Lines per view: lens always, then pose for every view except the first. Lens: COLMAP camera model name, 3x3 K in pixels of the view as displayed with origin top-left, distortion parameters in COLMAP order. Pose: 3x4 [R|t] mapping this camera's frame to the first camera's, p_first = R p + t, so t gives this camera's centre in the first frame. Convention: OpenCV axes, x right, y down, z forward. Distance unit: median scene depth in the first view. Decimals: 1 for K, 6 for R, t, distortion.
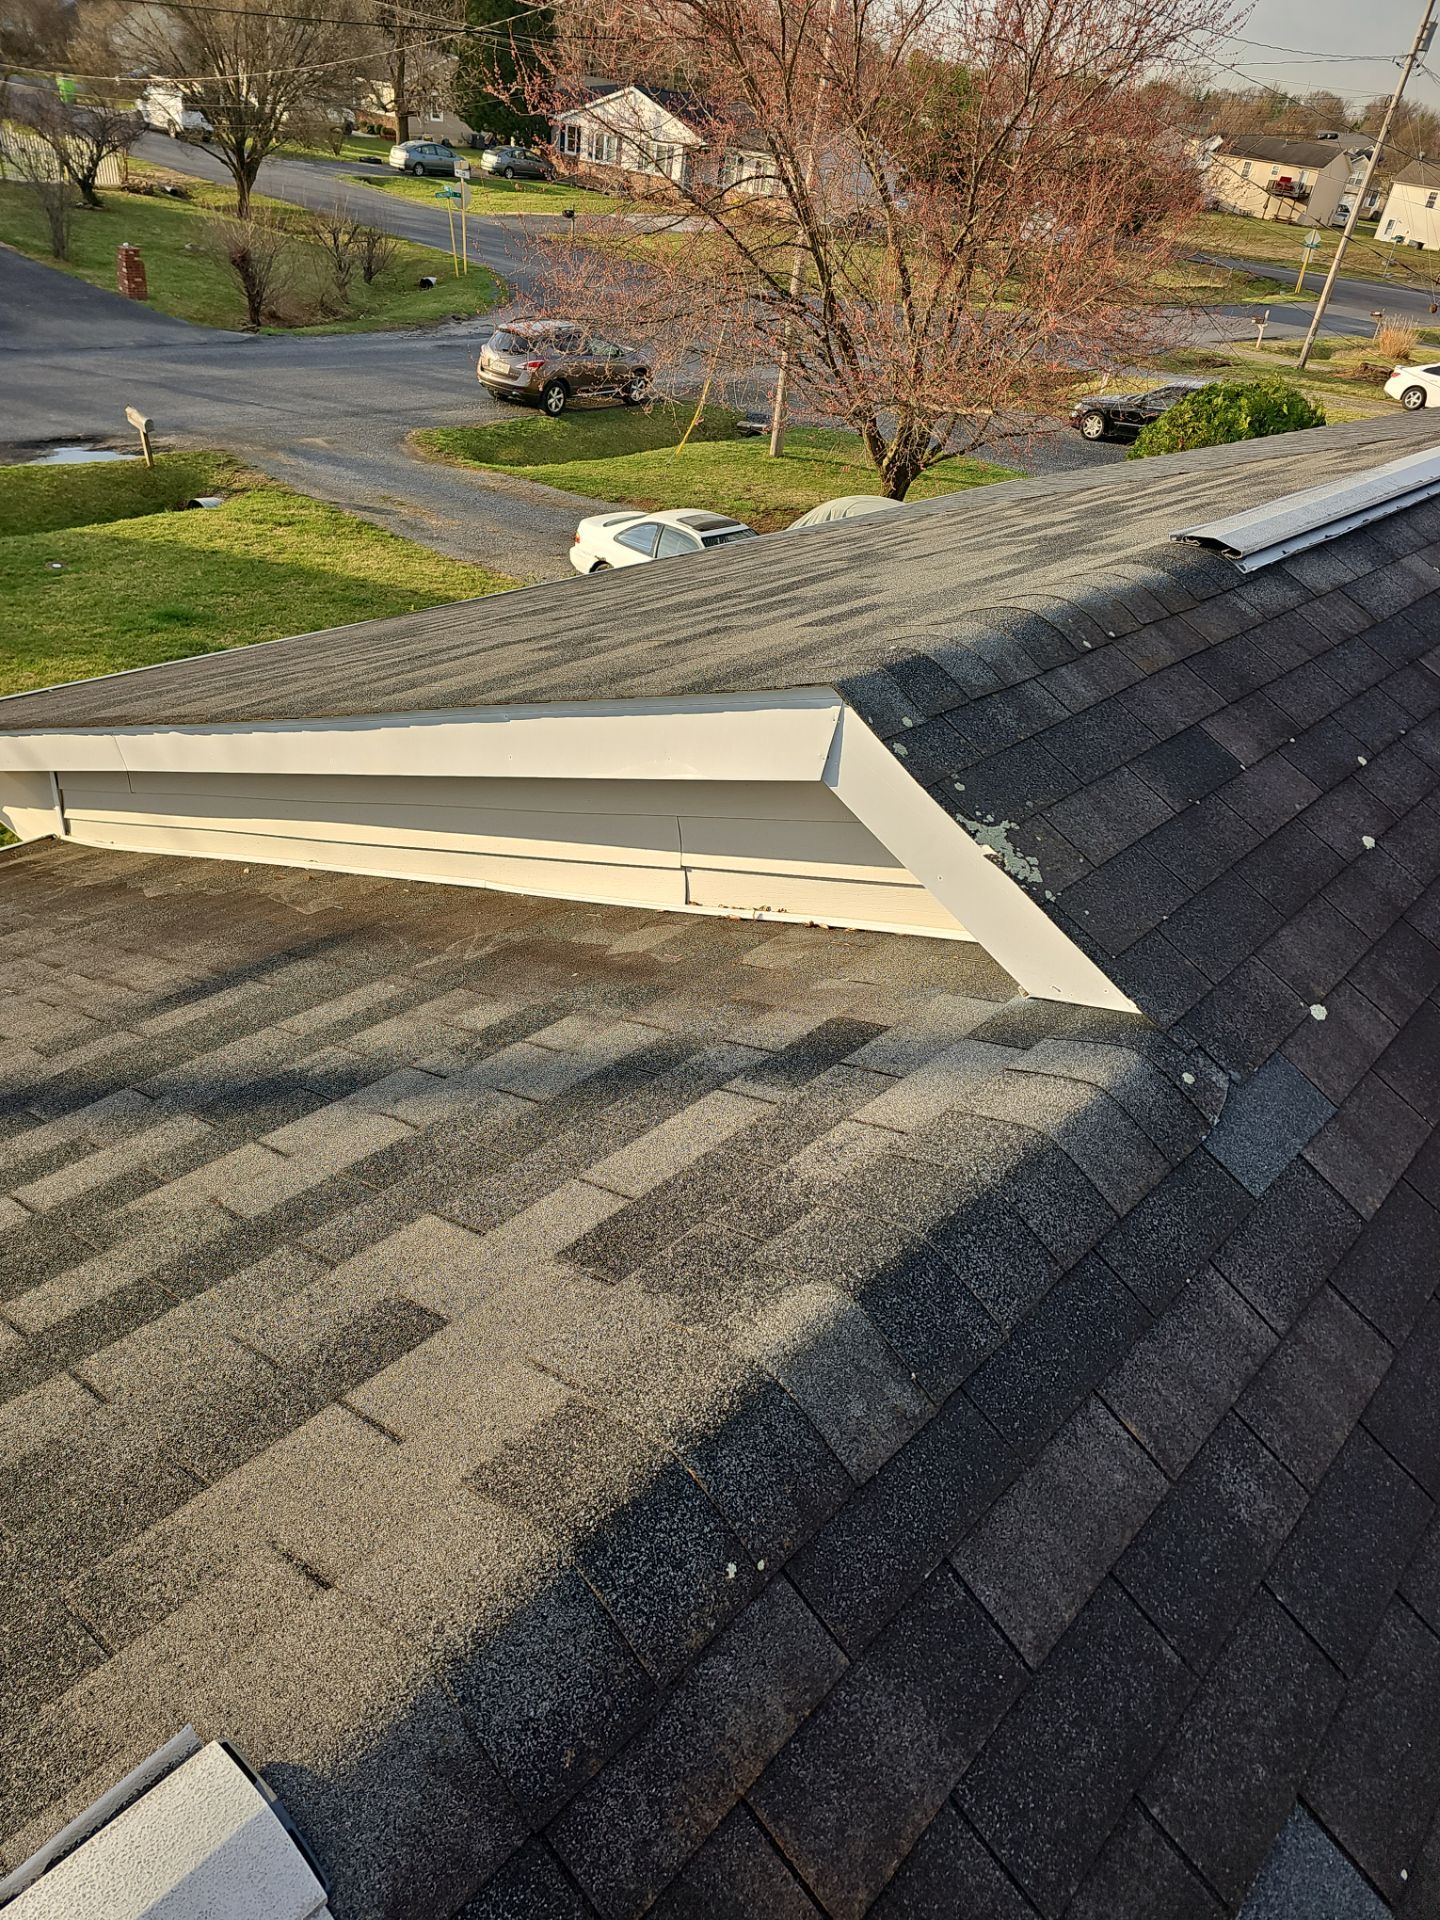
lens RADIAL K [[1267.9, 0, 720.2], [0, 1267.9, 1014.5], [0, 0, 1]] dist [0.071174, -0.072625]
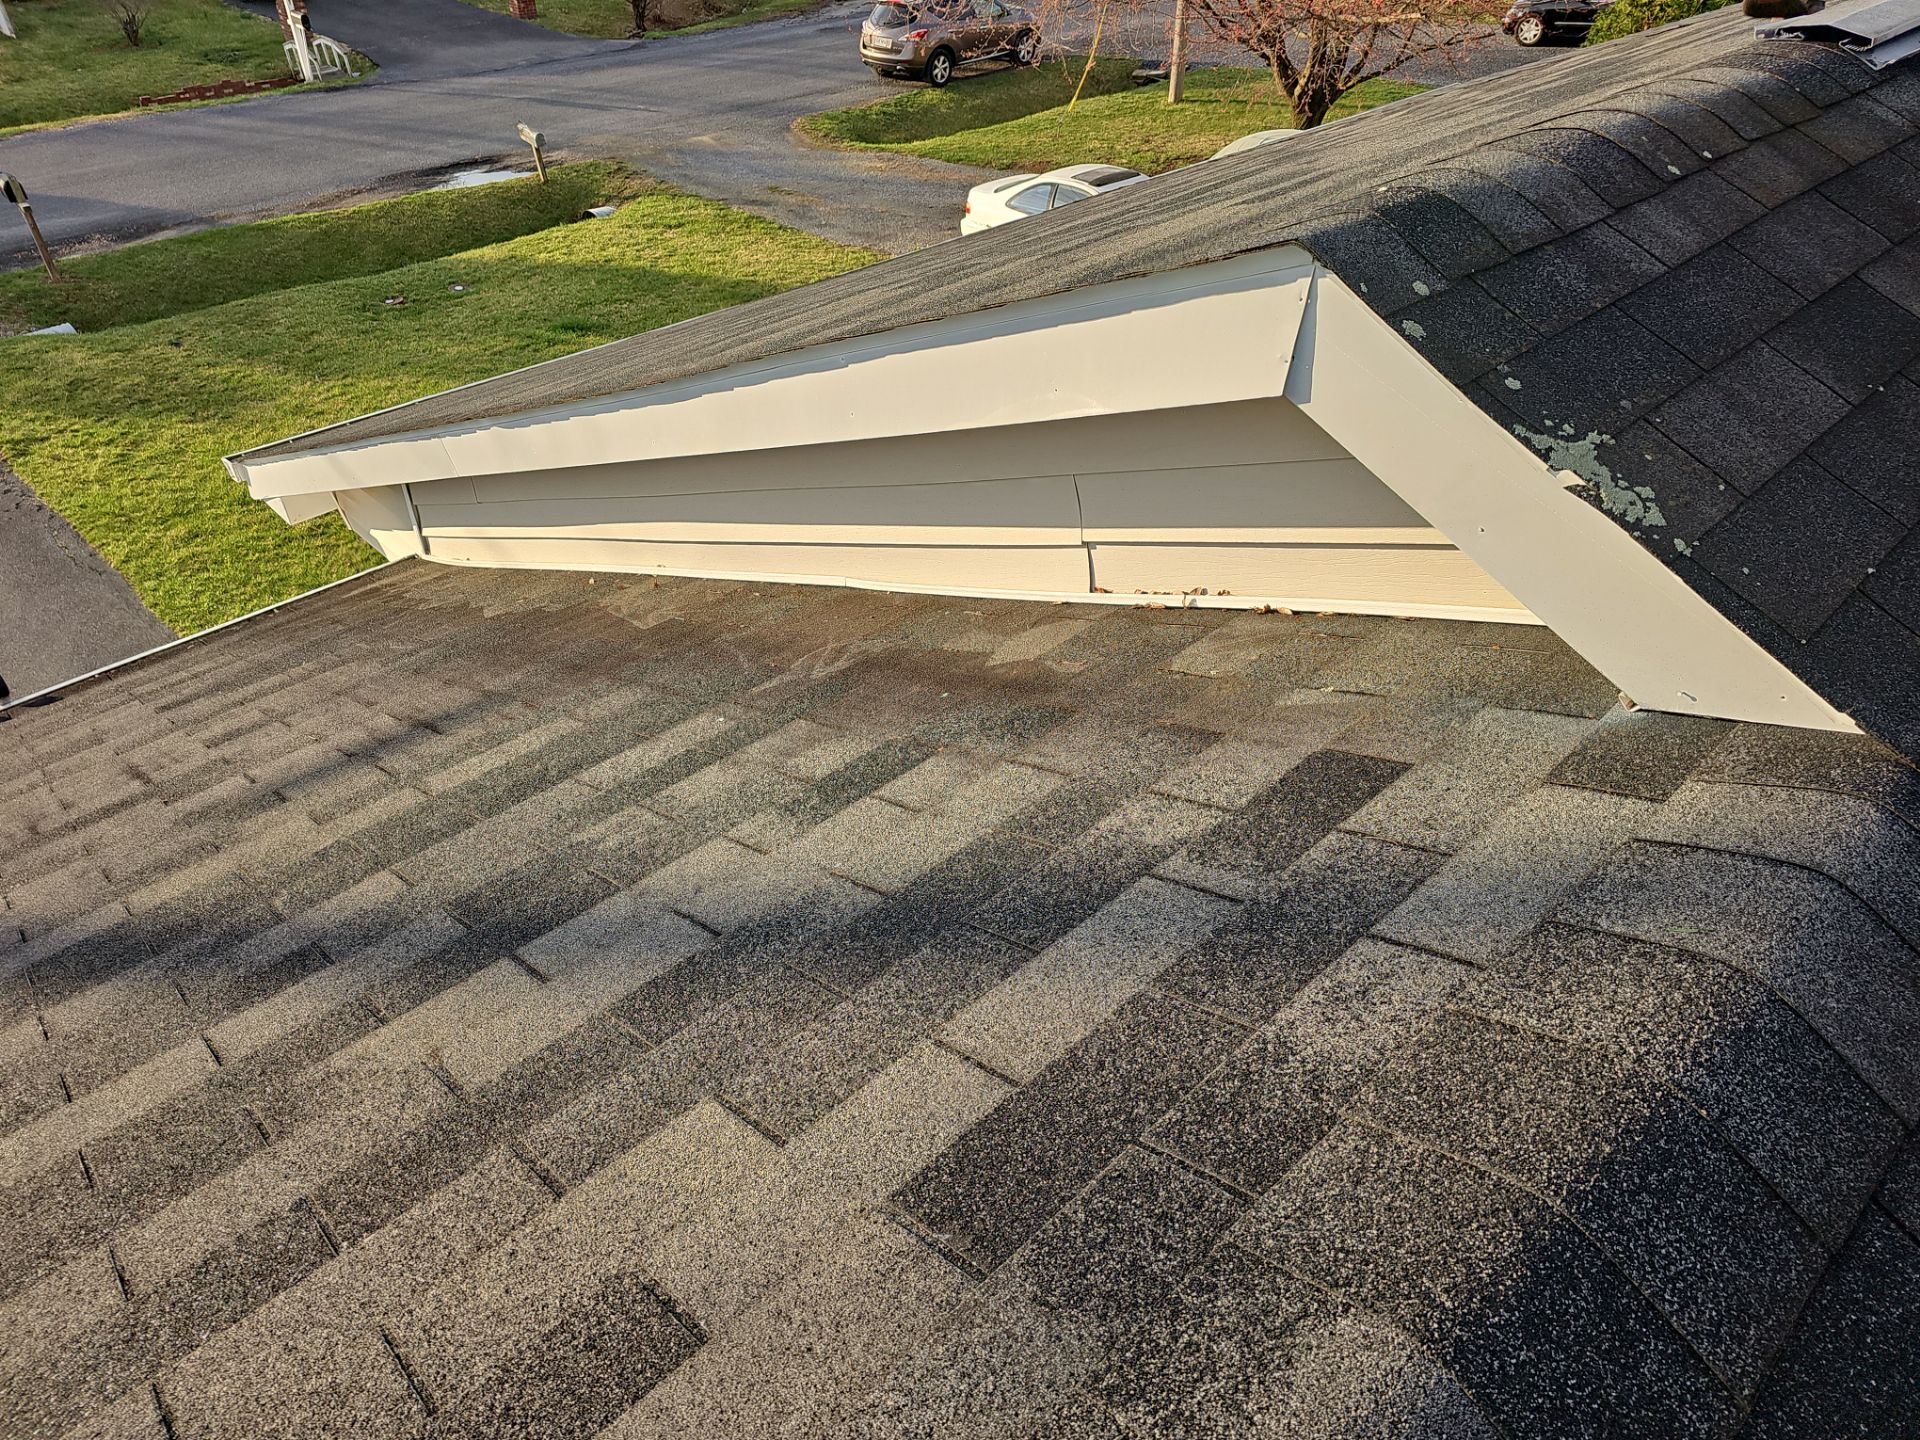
lens RADIAL K [[1267.9, 0, 960.0], [0, 1267.9, 720.0], [0, 0, 1]] dist [0.071174, -0.072625]
pose [[0.989023, -0.044726, -0.140833, -0.000990], [0.047019, 0.998809, 0.012997, -0.025149], [0.140084, -0.019476, 0.989948, 0.248555]]
